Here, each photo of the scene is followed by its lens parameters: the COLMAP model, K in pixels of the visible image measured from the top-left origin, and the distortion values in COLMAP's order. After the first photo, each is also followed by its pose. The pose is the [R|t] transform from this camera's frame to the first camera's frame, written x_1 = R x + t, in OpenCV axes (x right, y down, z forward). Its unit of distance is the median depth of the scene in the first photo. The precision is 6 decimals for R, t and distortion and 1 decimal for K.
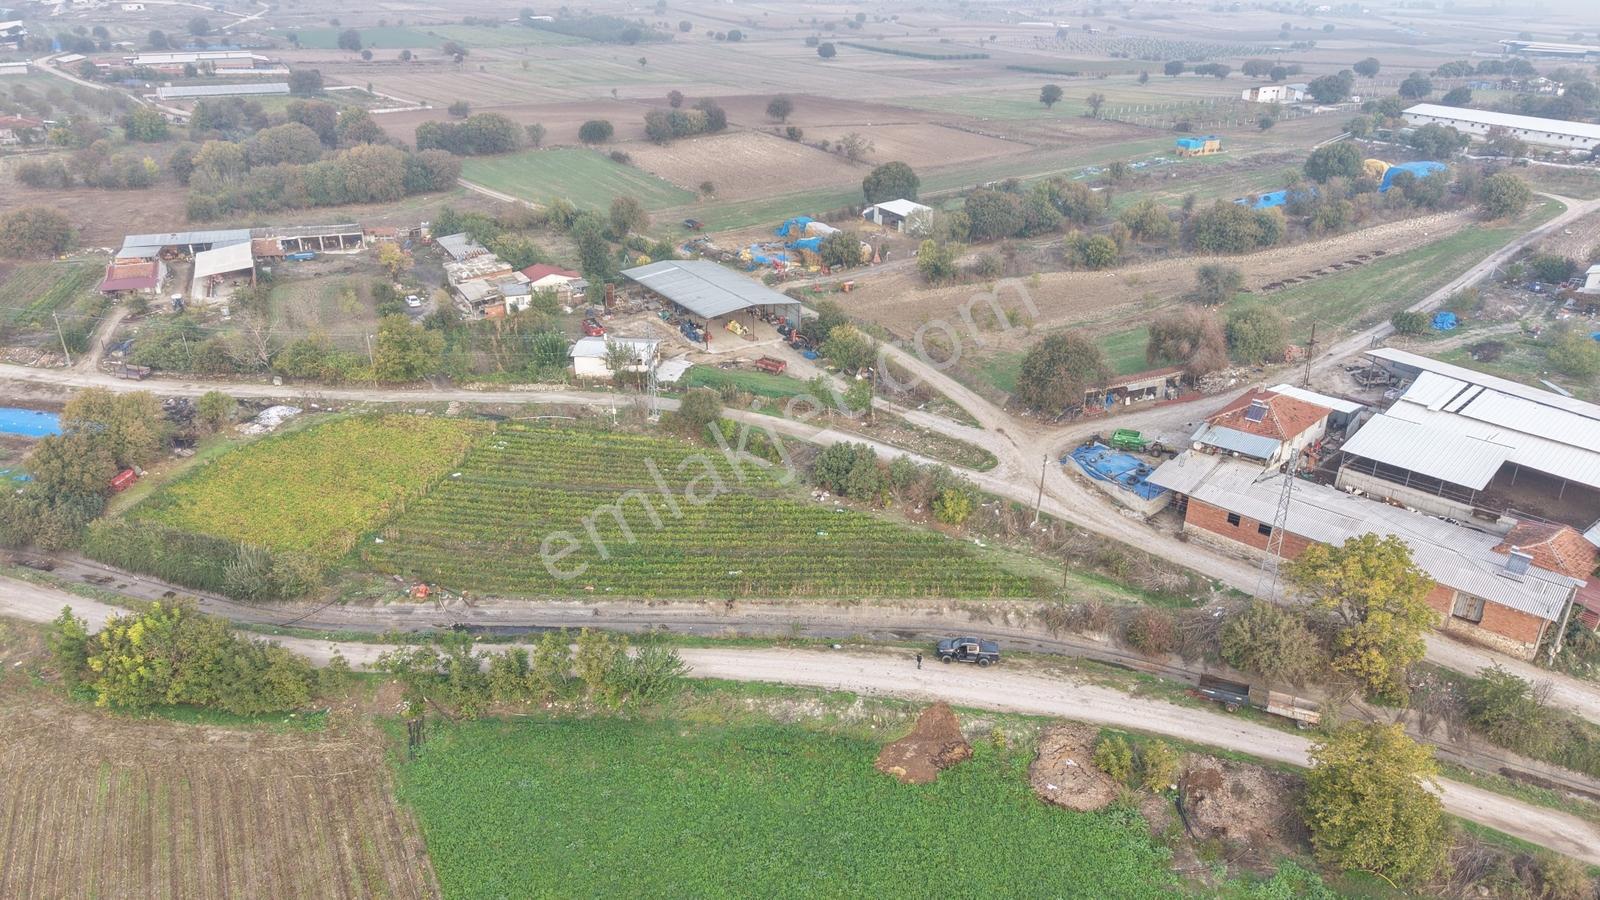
lens RADIAL K [[1064.7, 0, 801.0], [0, 1064.7, 455.2], [0, 0, 1]] dist [0.034039, -0.037132]
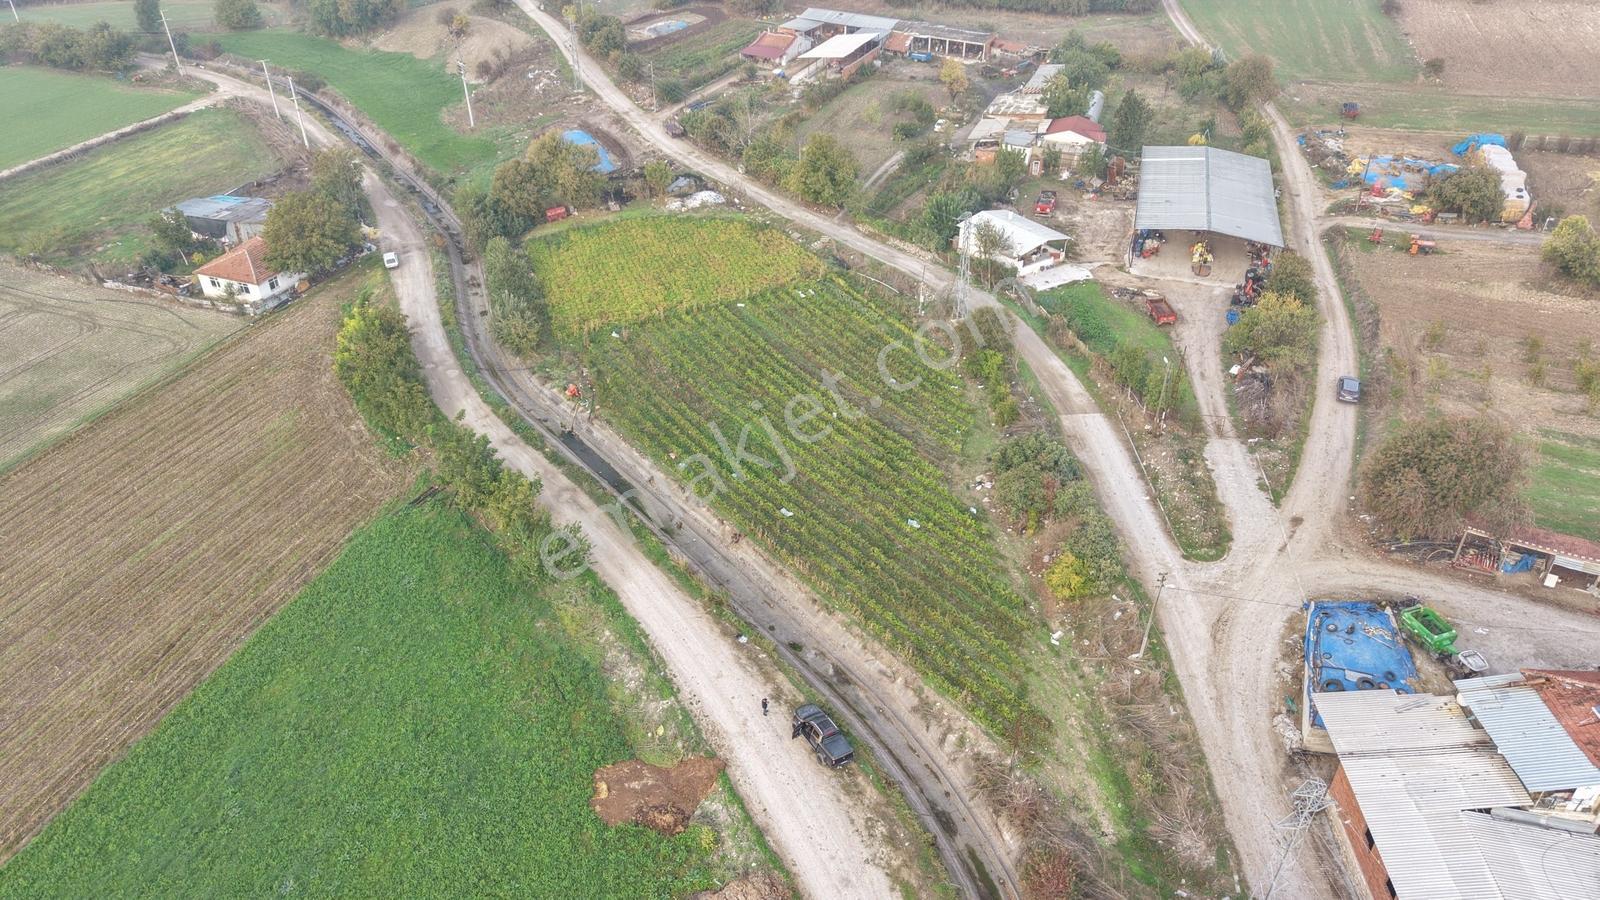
lens RADIAL K [[1064.7, 0, 801.0], [0, 1064.7, 455.2], [0, 0, 1]] dist [0.034039, -0.037132]
pose [[0.643887, 0.428358, -0.633971, 0.377329], [-0.317557, 0.903469, 0.287927, -0.147215], [0.696109, 0.015929, 0.717760, 0.301035]]
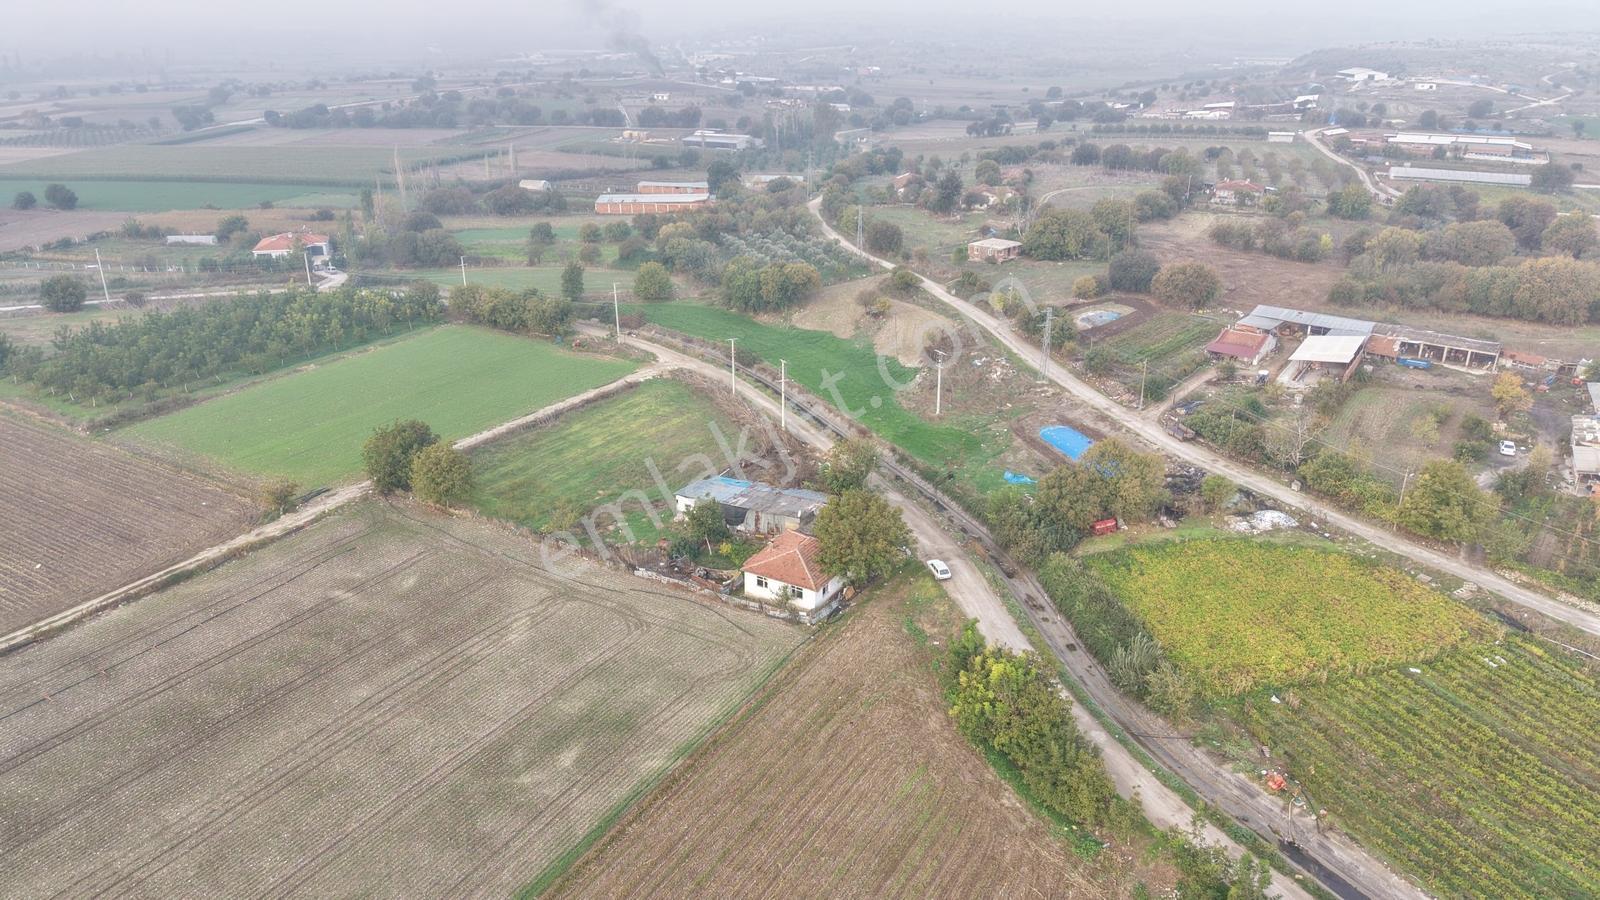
lens RADIAL K [[1064.7, 0, 801.0], [0, 1064.7, 455.2], [0, 0, 1]] dist [0.034039, -0.037132]
pose [[0.502896, 0.312407, -0.805914, 0.042677], [-0.362855, 0.922563, 0.131202, -0.064370], [0.784495, 0.226449, 0.577312, 0.123172]]
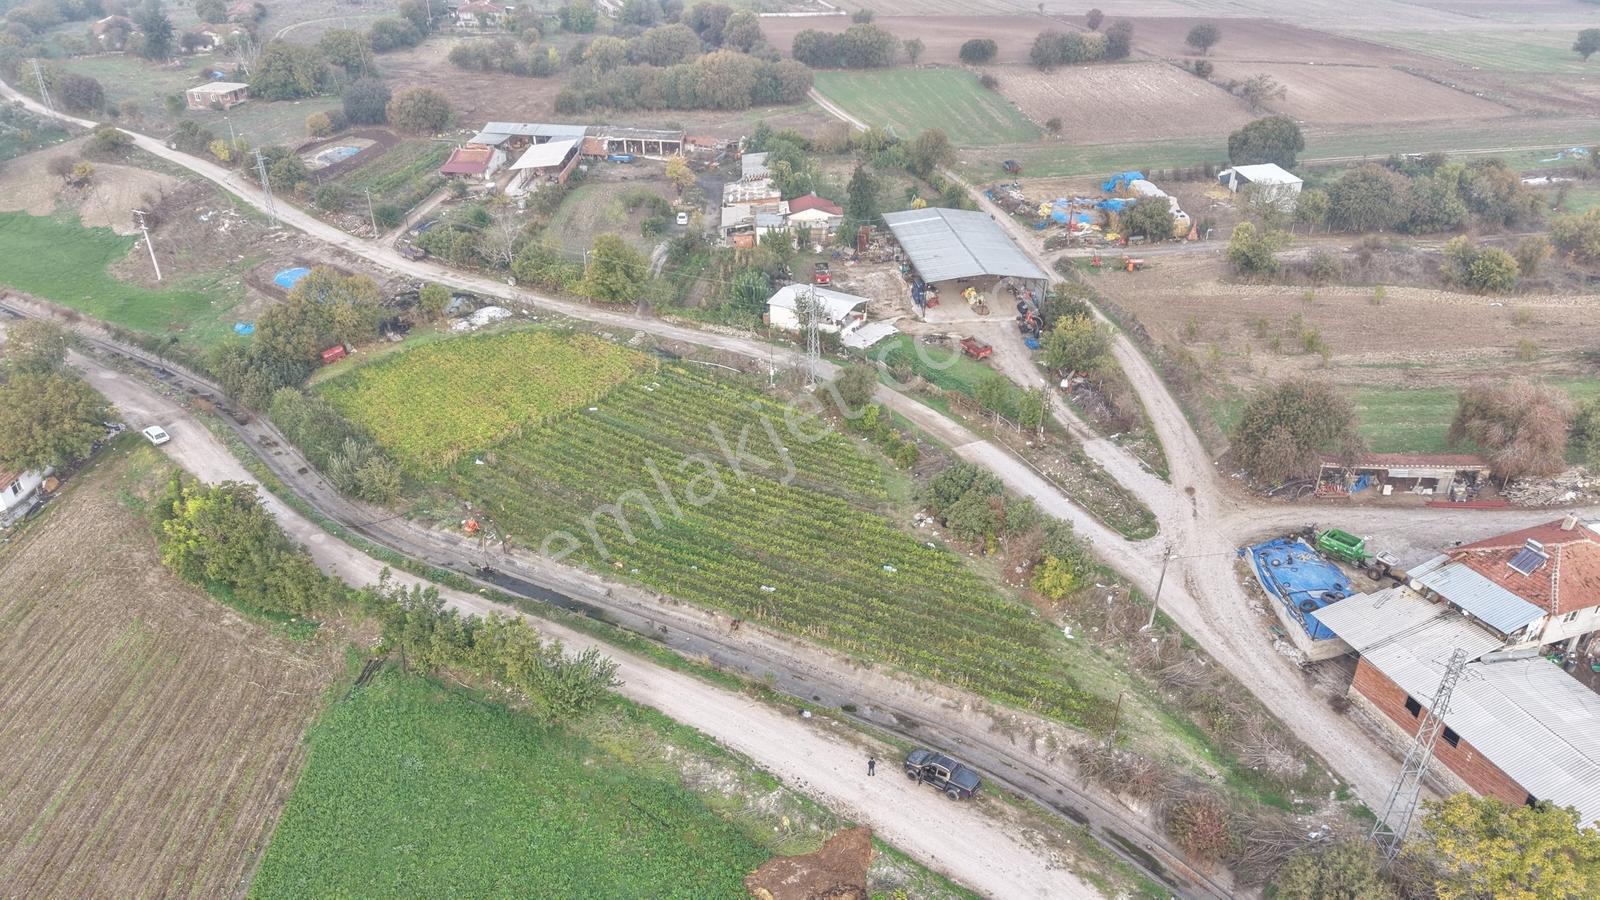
lens RADIAL K [[1064.7, 0, 801.0], [0, 1064.7, 455.2], [0, 0, 1]] dist [0.034039, -0.037132]
pose [[0.897518, 0.216830, -0.383988, 0.218720], [-0.186479, 0.975695, 0.115087, -0.082268], [0.399609, -0.031687, 0.916138, 0.163192]]
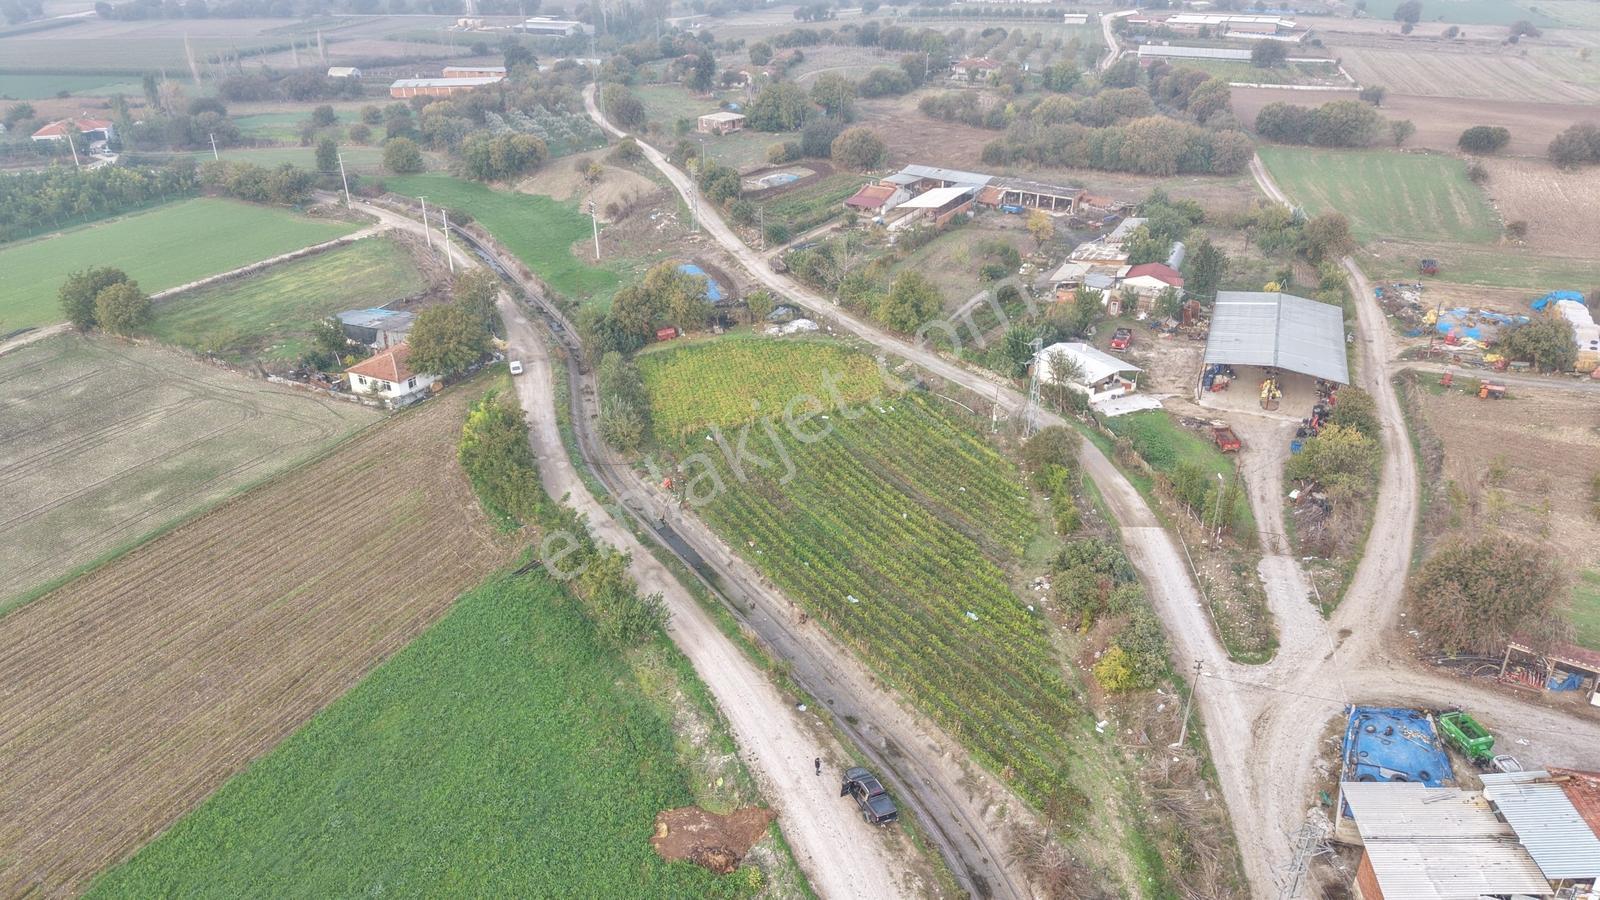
lens RADIAL K [[1064.7, 0, 801.0], [0, 1064.7, 455.2], [0, 0, 1]] dist [0.034039, -0.037132]
pose [[0.560657, 0.365900, -0.742819, 0.441494], [-0.344098, 0.918901, 0.192920, -0.134298], [0.753166, 0.147441, 0.641094, 0.274915]]
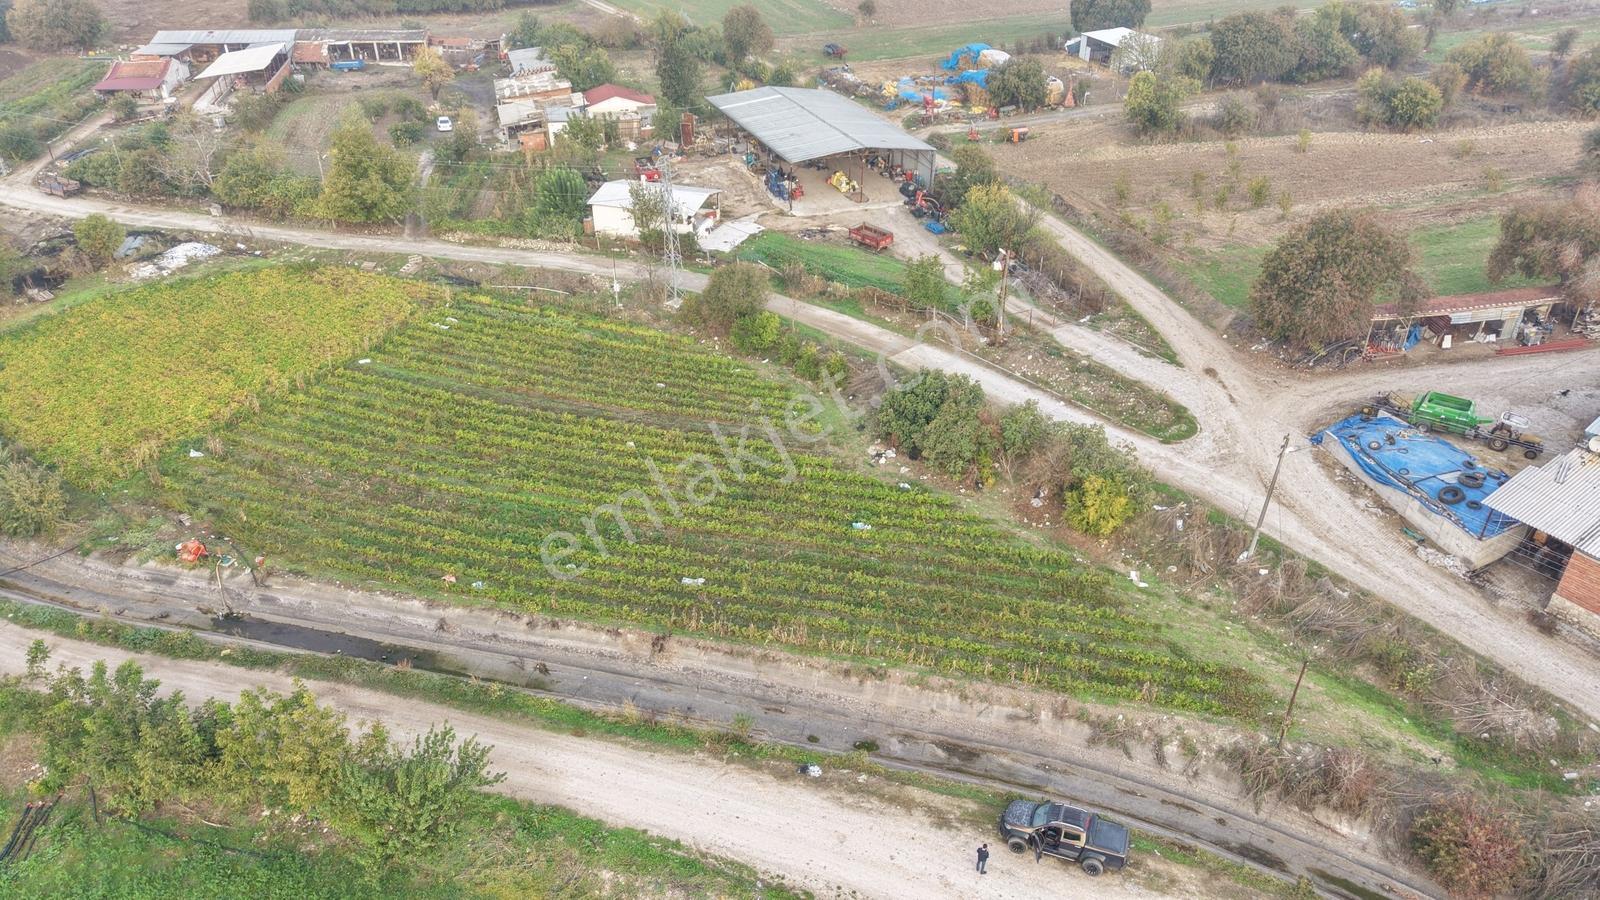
lens RADIAL K [[1064.7, 0, 801.0], [0, 1064.7, 455.2], [0, 0, 1]] dist [0.034039, -0.037132]
pose [[0.977001, 0.110648, -0.182279, 0.075030], [-0.090939, 0.989405, 0.113170, -0.023251], [0.192870, -0.093991, 0.976712, 0.352472]]
